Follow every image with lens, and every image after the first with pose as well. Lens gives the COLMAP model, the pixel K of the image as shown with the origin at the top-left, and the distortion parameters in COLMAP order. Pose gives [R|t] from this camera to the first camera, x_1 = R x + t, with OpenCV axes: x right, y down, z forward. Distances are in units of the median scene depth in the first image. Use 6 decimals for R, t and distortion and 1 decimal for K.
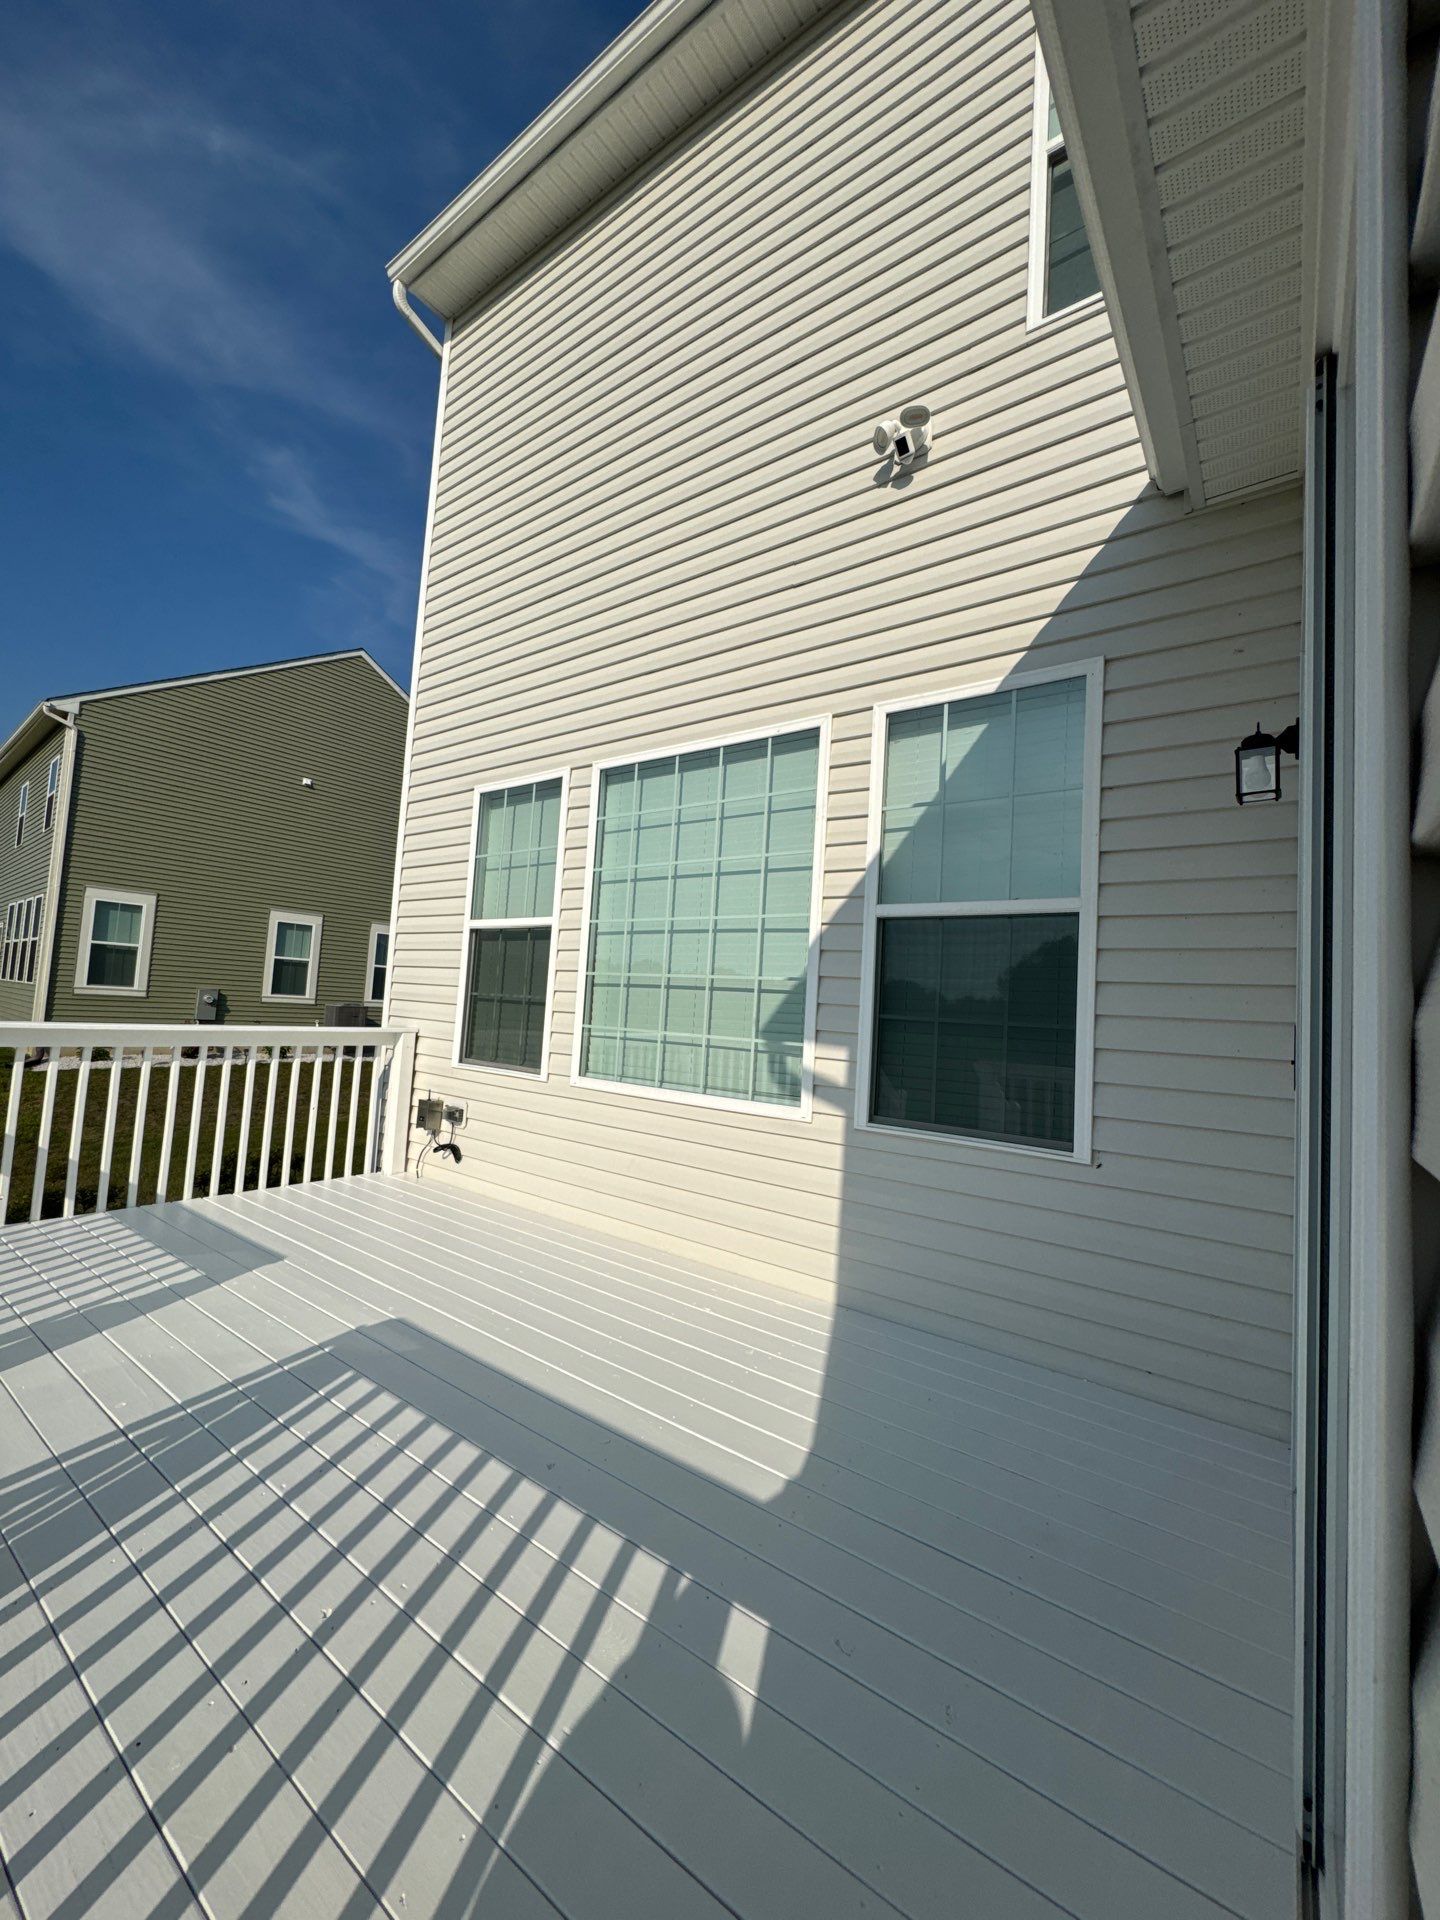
lens RADIAL K [[769.7, 0, 720.0], [0, 769.7, 960.0], [0, 0, 1]] dist [-0.002956, 0.000936]
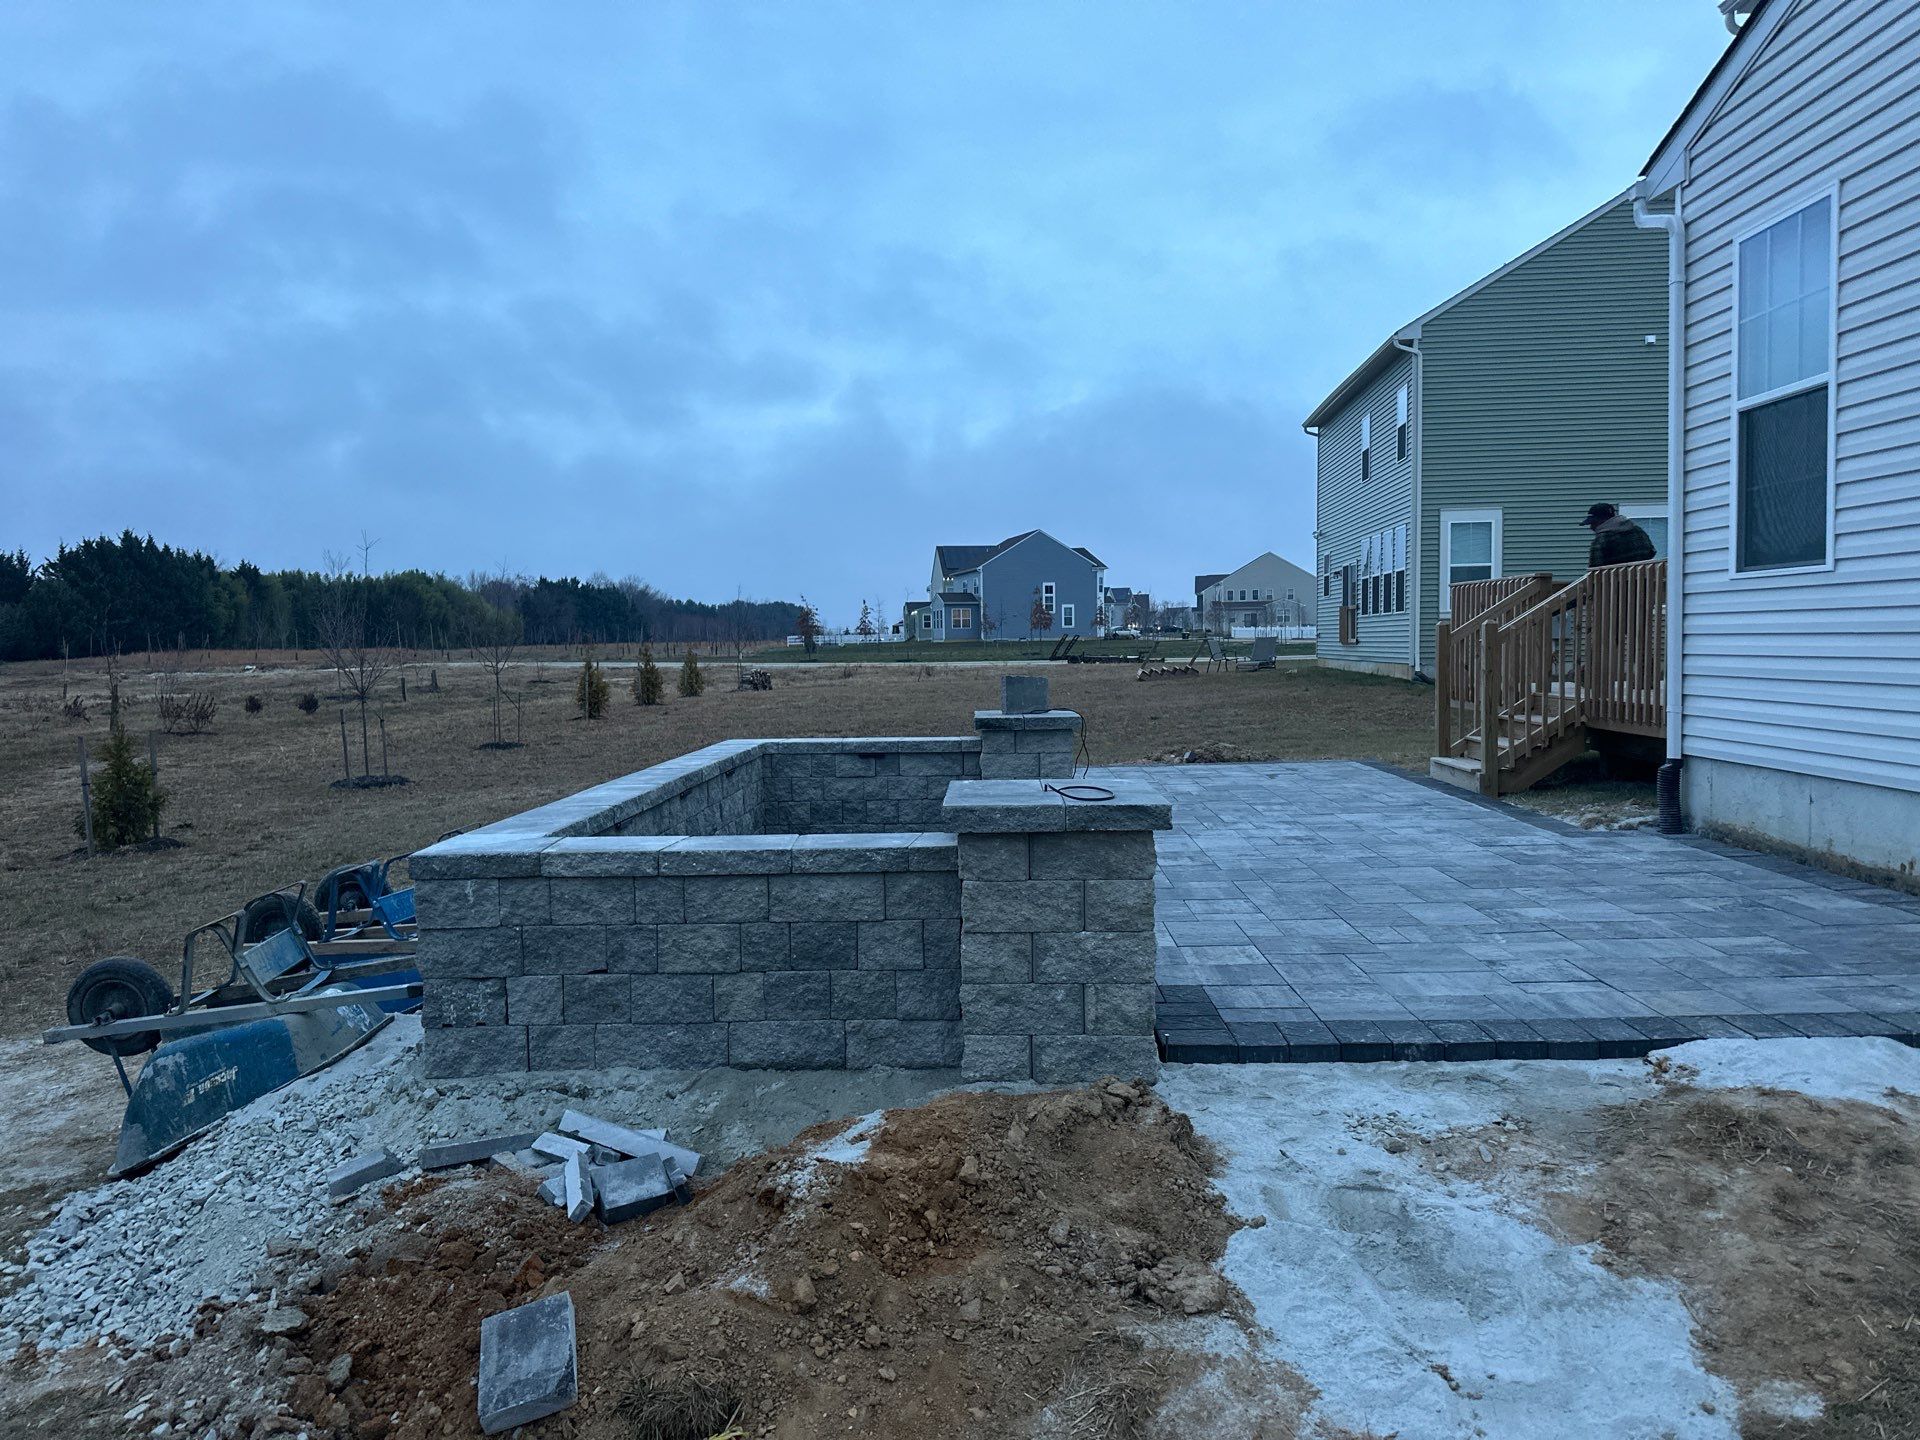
lens RADIAL K [[1337.6, 0, 967.4], [0, 1337.6, 720.8], [0, 0, 1]] dist [0.149042, -0.228155]
pose [[0.578503, -0.019277, -0.815452, 0.935191], [0.102121, 0.993566, 0.048960, 0.093739], [0.809262, -0.111599, 0.576750, -2.012417]]
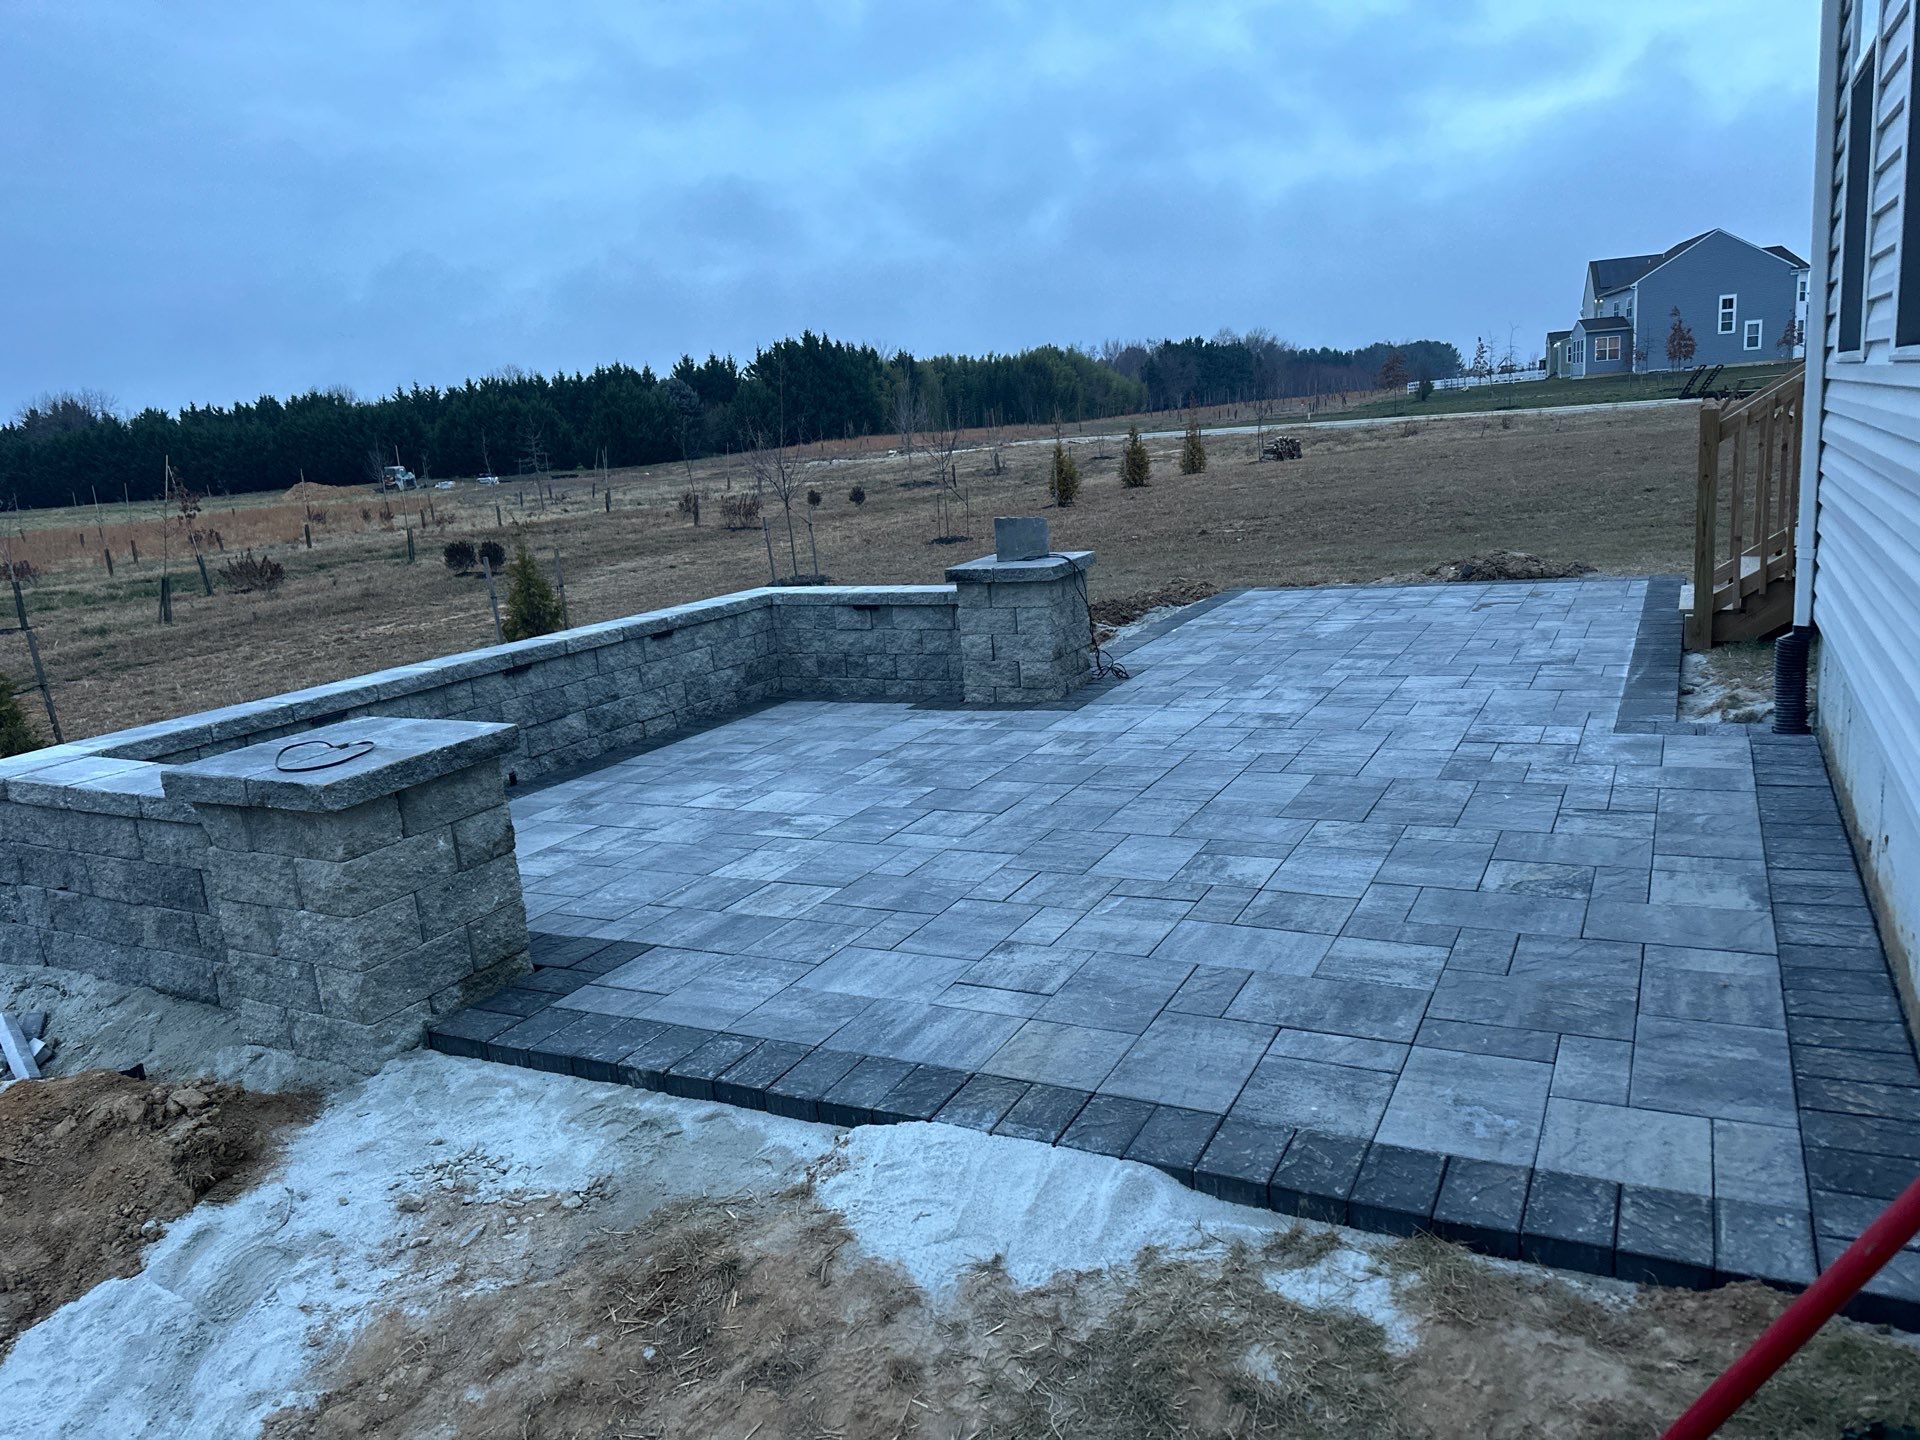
lens RADIAL K [[1337.6, 0, 967.4], [0, 1337.6, 720.8], [0, 0, 1]] dist [0.149042, -0.228155]
pose [[0.153136, 0.141436, -0.978031, 1.123830], [0.148408, 0.975189, 0.164262, 0.094587], [0.976998, -0.170303, 0.128346, -1.088869]]
